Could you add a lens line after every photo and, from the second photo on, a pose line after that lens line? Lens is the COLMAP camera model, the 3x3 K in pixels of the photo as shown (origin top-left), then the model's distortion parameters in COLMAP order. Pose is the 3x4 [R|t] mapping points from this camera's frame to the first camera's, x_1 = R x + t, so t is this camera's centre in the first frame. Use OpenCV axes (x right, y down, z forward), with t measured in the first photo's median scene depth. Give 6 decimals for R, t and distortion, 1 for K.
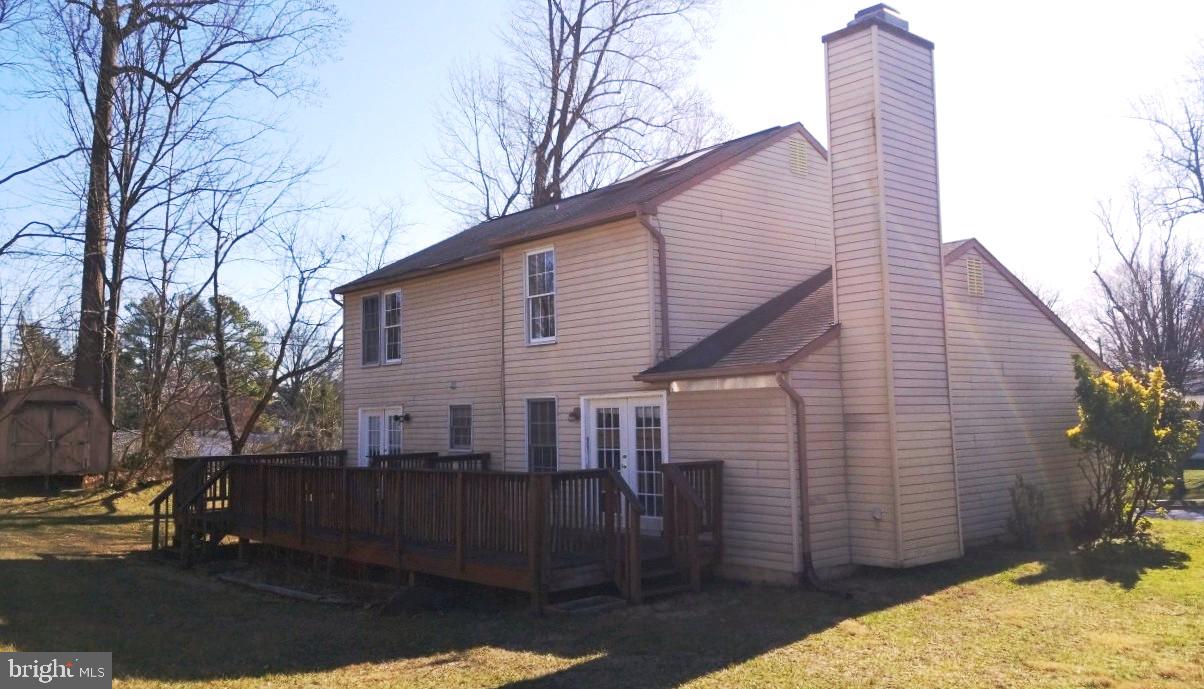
lens RADIAL K [[981.7, 0, 602.0], [0, 981.7, 344.5], [0, 0, 1]] dist [0.000095, -0.010063]
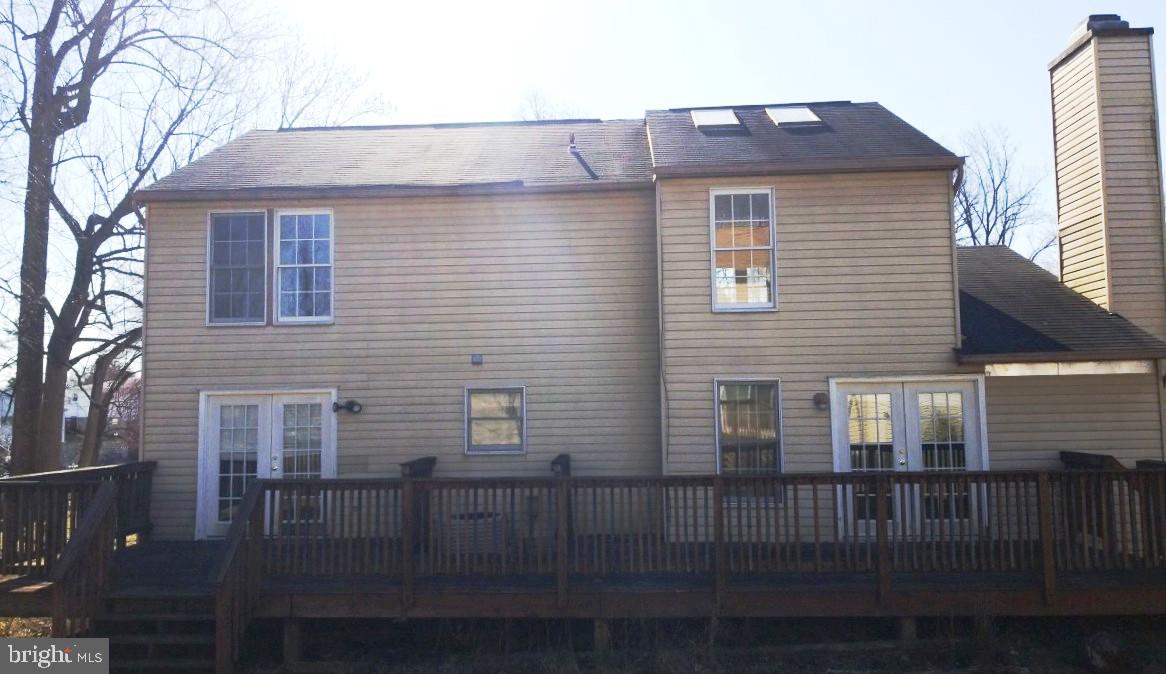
lens RADIAL K [[941.3, 0, 583.0], [0, 941.3, 337.0], [0, 0, 1]] dist [0.005294, -0.003384]
pose [[0.710525, 0.057389, 0.701328, -0.661800], [-0.051383, 0.998239, -0.029629, 0.047885], [-0.701793, -0.014984, 0.712223, 0.545581]]
